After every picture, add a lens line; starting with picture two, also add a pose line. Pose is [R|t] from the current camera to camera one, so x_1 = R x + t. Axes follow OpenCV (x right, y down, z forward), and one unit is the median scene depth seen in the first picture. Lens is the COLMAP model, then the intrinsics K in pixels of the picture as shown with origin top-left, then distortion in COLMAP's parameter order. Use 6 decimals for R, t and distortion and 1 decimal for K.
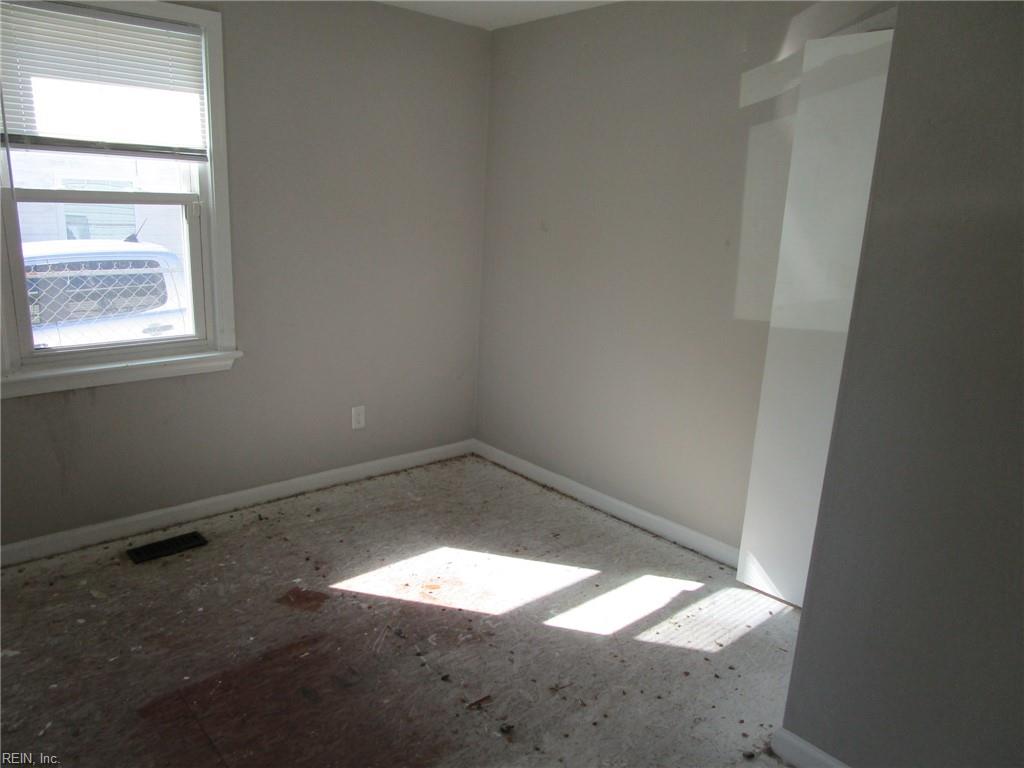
lens RADIAL K [[727.7, 0, 510.1], [0, 727.7, 383.7], [0, 0, 1]] dist [-0.028852, 0.011447]
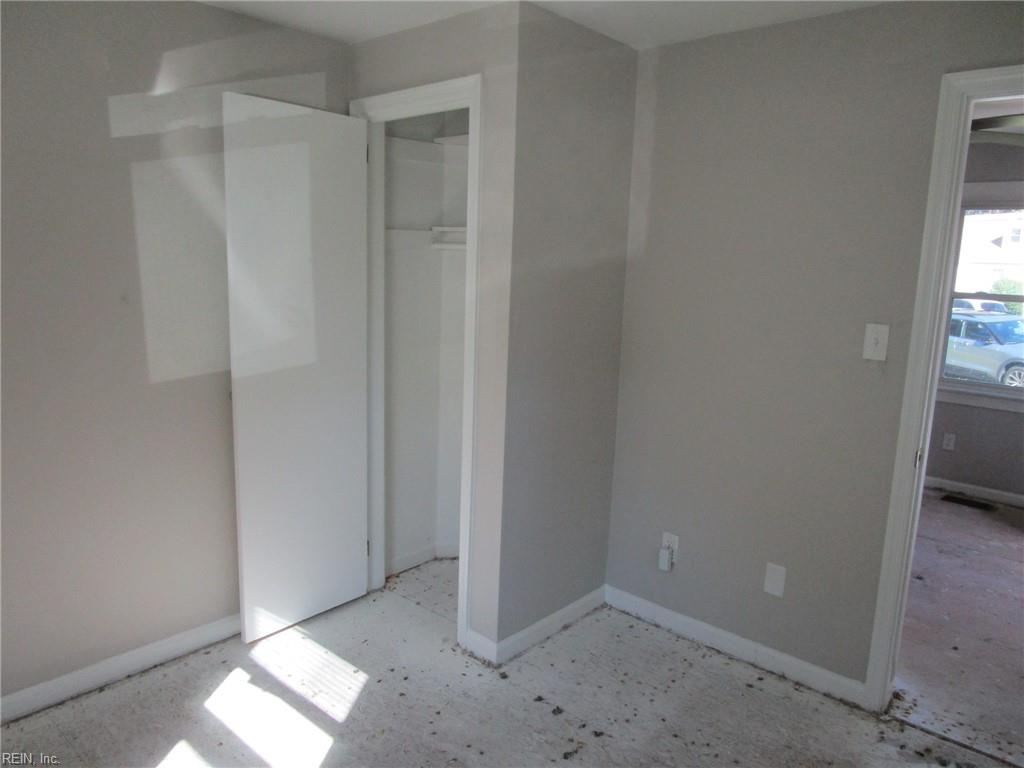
lens RADIAL K [[727.7, 0, 511.3], [0, 727.7, 383.9], [0, 0, 1]] dist [-0.028852, 0.011447]
pose [[-0.113234, -0.215972, 0.969811, -0.605520], [0.199271, 0.951320, 0.235121, -0.219037], [-0.973380, 0.219879, -0.064684, 0.680675]]
